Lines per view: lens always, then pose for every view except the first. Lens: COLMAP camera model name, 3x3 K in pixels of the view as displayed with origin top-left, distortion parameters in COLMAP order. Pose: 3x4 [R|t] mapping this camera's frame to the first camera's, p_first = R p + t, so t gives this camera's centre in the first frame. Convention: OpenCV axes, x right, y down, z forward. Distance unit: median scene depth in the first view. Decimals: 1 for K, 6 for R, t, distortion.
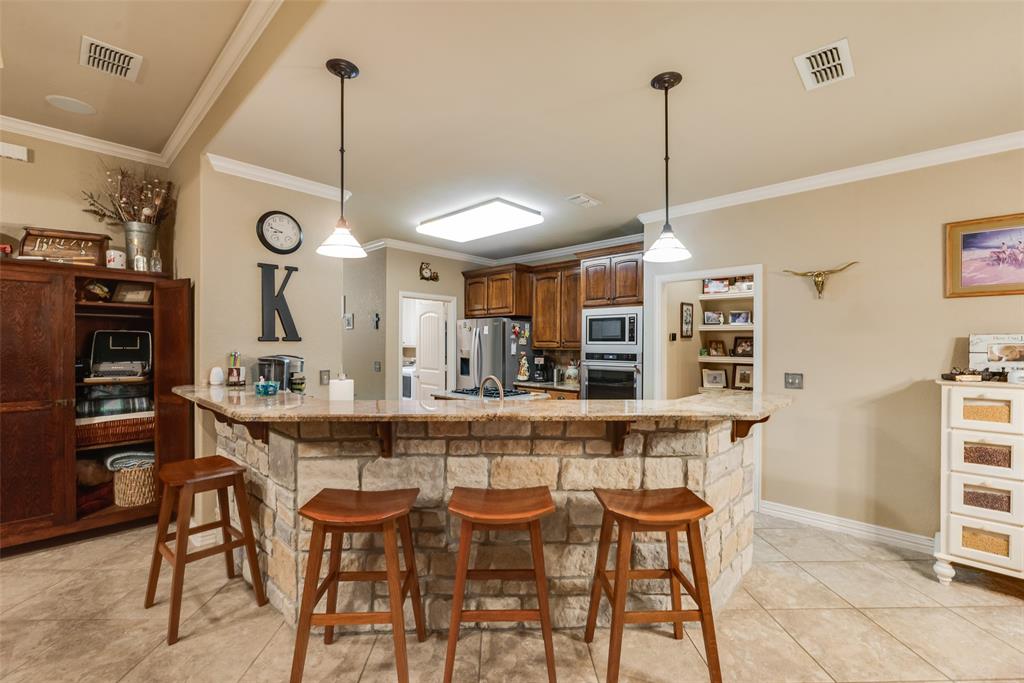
lens RADIAL K [[432.6, 0, 515.4], [0, 432.6, 346.7], [0, 0, 1]] dist [-0.002974, -0.000887]
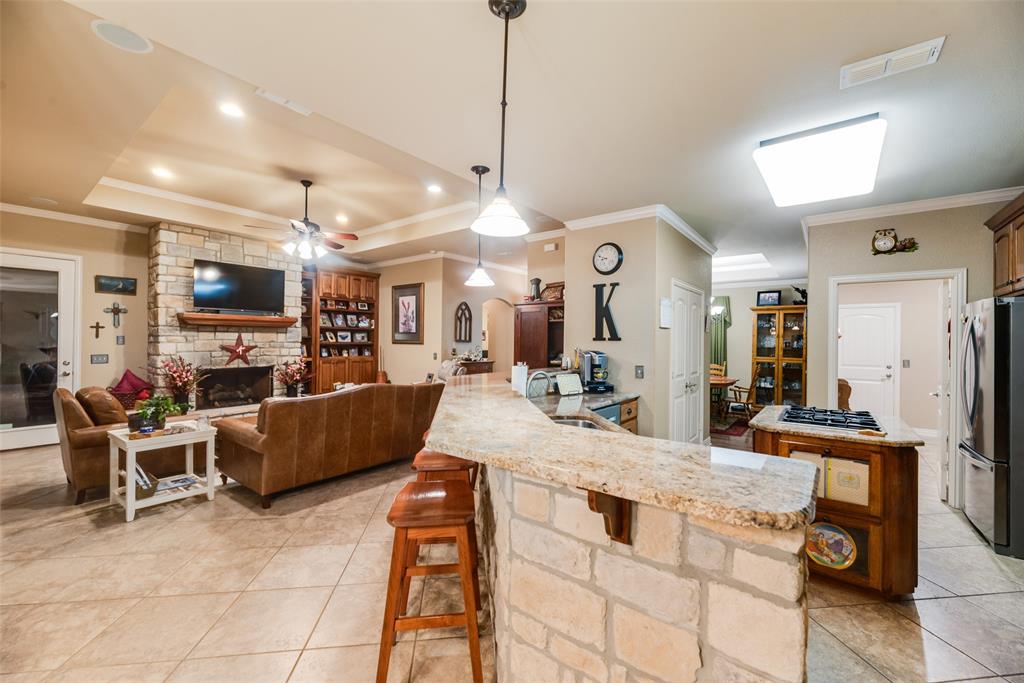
lens RADIAL K [[414.8, 0, 514.0], [0, 414.8, 340.3], [0, 0, 1]] dist [0.000734, 0.000244]
pose [[0.092752, -0.005267, -0.995675, 0.784140], [-0.017200, 0.999828, -0.006891, -0.000551], [0.995541, 0.017765, 0.092645, 0.680810]]
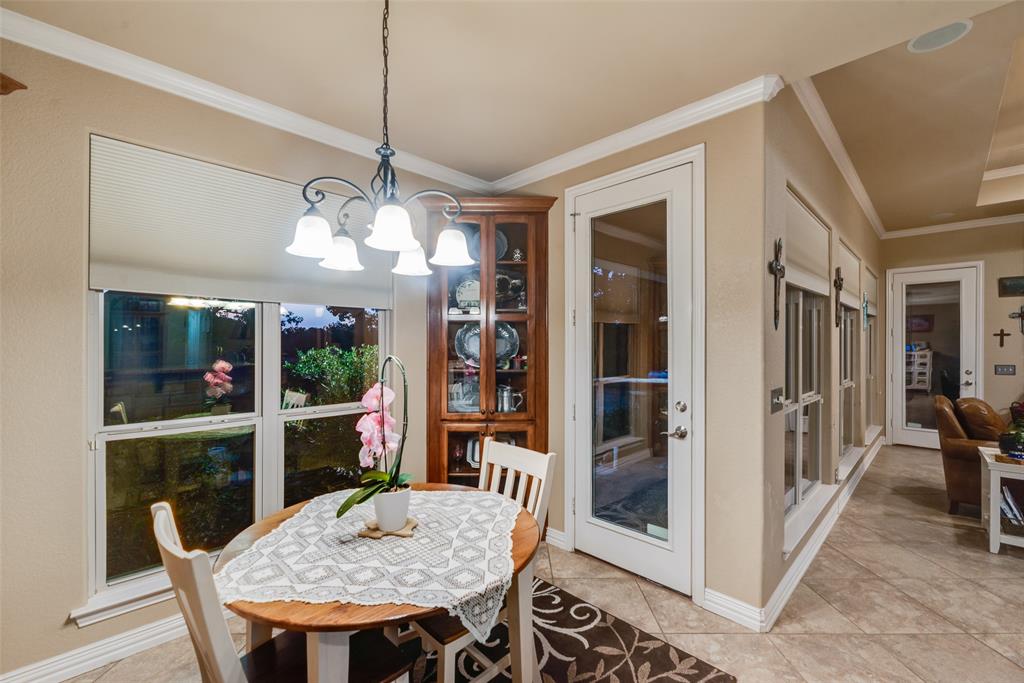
lens RADIAL K [[432.6, 0, 513.3], [0, 432.6, 345.2], [0, 0, 1]] dist [-0.002974, -0.000887]
pose [[-0.999503, -0.006303, 0.030882, 0.694384], [-0.006009, 0.999936, 0.009605, -0.001963], [-0.030940, 0.009414, -0.999477, 0.813495]]
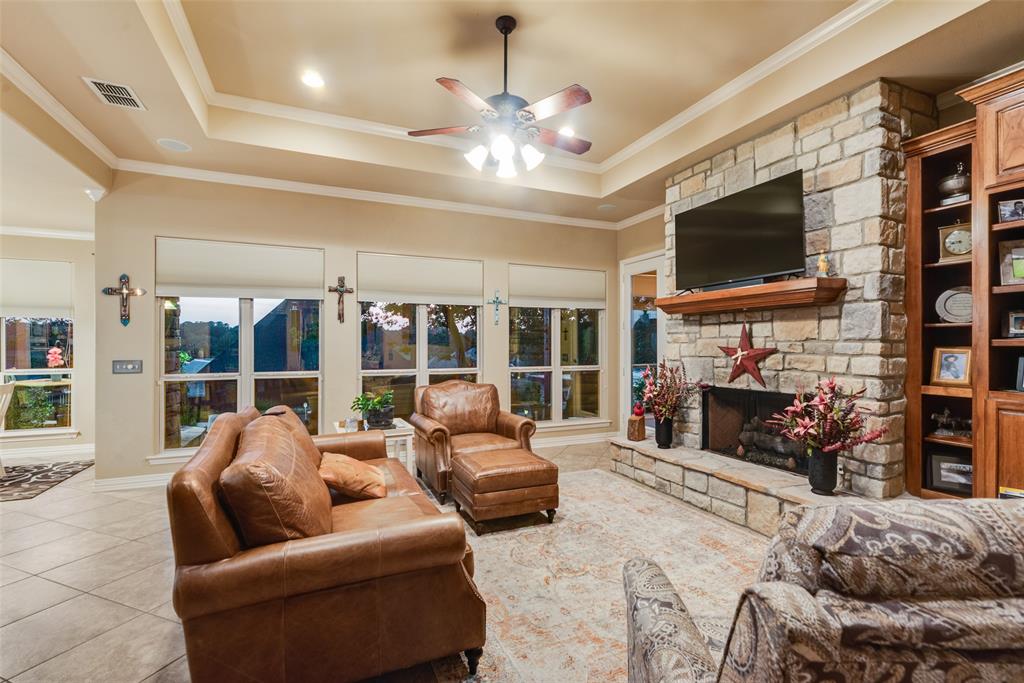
lens RADIAL K [[459.9, 0, 512.8], [0, 459.9, 341.9], [0, 0, 1]] dist [-0.000061, 0.000051]
pose [[-0.917922, -0.001598, 0.396757, -1.412663], [0.000107, 0.999991, 0.004274, 0.014743], [-0.396760, 0.003966, -0.917914, 0.867735]]
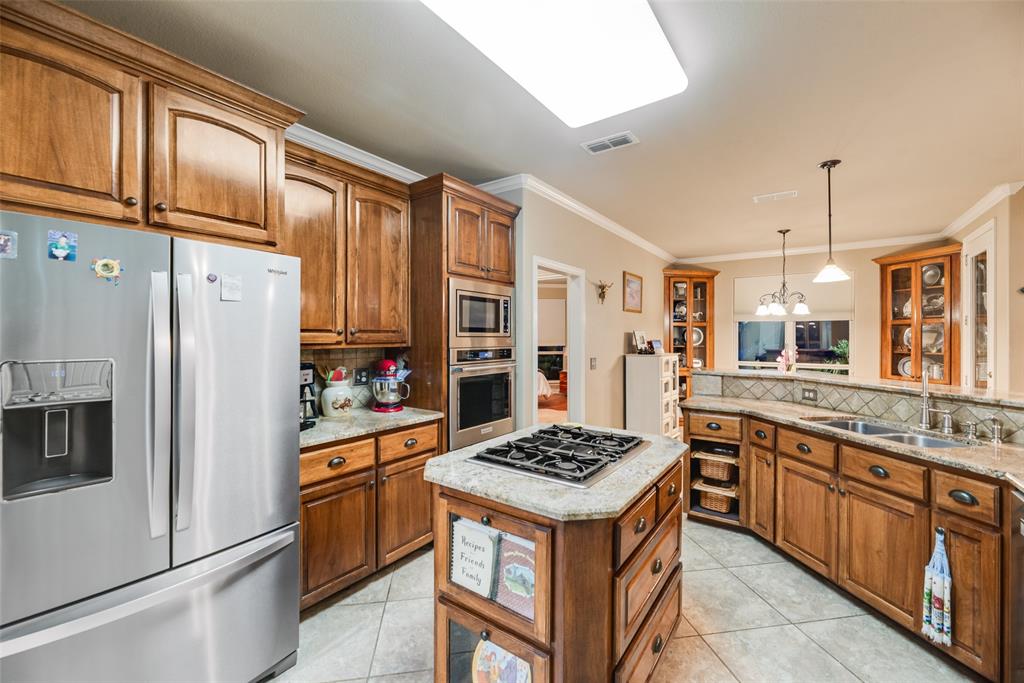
lens RADIAL K [[414.8, 0, 513.2], [0, 414.8, 337.2], [0, 0, 1]] dist [0.000734, 0.000244]
pose [[-0.127941, -0.004345, 0.991772, -0.685049], [0.005599, 0.999971, 0.005103, -0.011455], [-0.991766, 0.006205, -0.127913, 1.632728]]
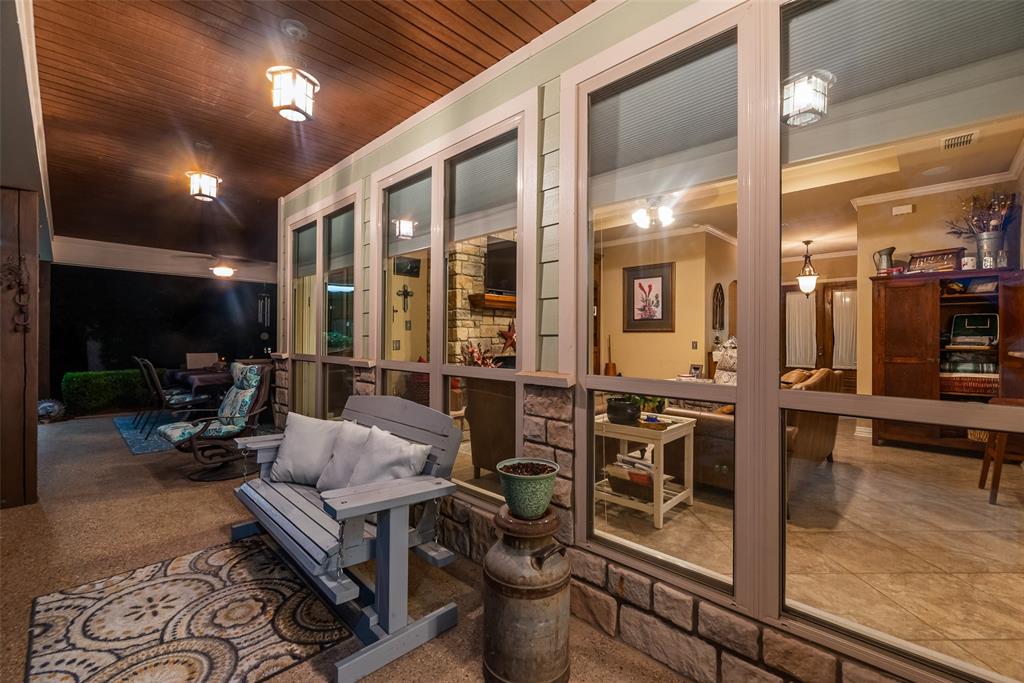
lens RADIAL K [[436.7, 0, 511.4], [0, 436.7, 335.9], [0, 0, 1]] dist [-0.004012, 0.000399]
pose [[-0.023227, -0.011377, -0.999665, 0.569792], [-0.015117, 0.999825, -0.011028, 0.079442], [0.999616, 0.014856, -0.023395, -0.495026]]
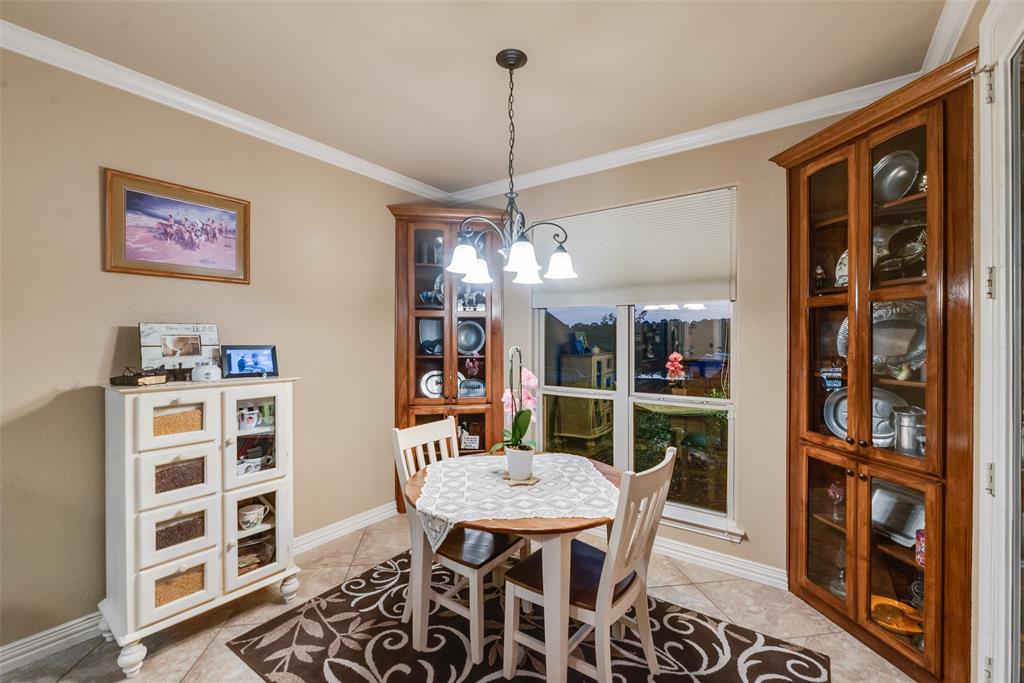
lens RADIAL K [[432.6, 0, 509.3], [0, 432.6, 338.6], [0, 0, 1]] dist [-0.002974, -0.000887]
pose [[-0.128064, -0.005680, 0.991750, 0.189424], [0.006010, 0.999961, 0.006503, -0.001028], [-0.991748, 0.006794, -0.128024, 0.406791]]
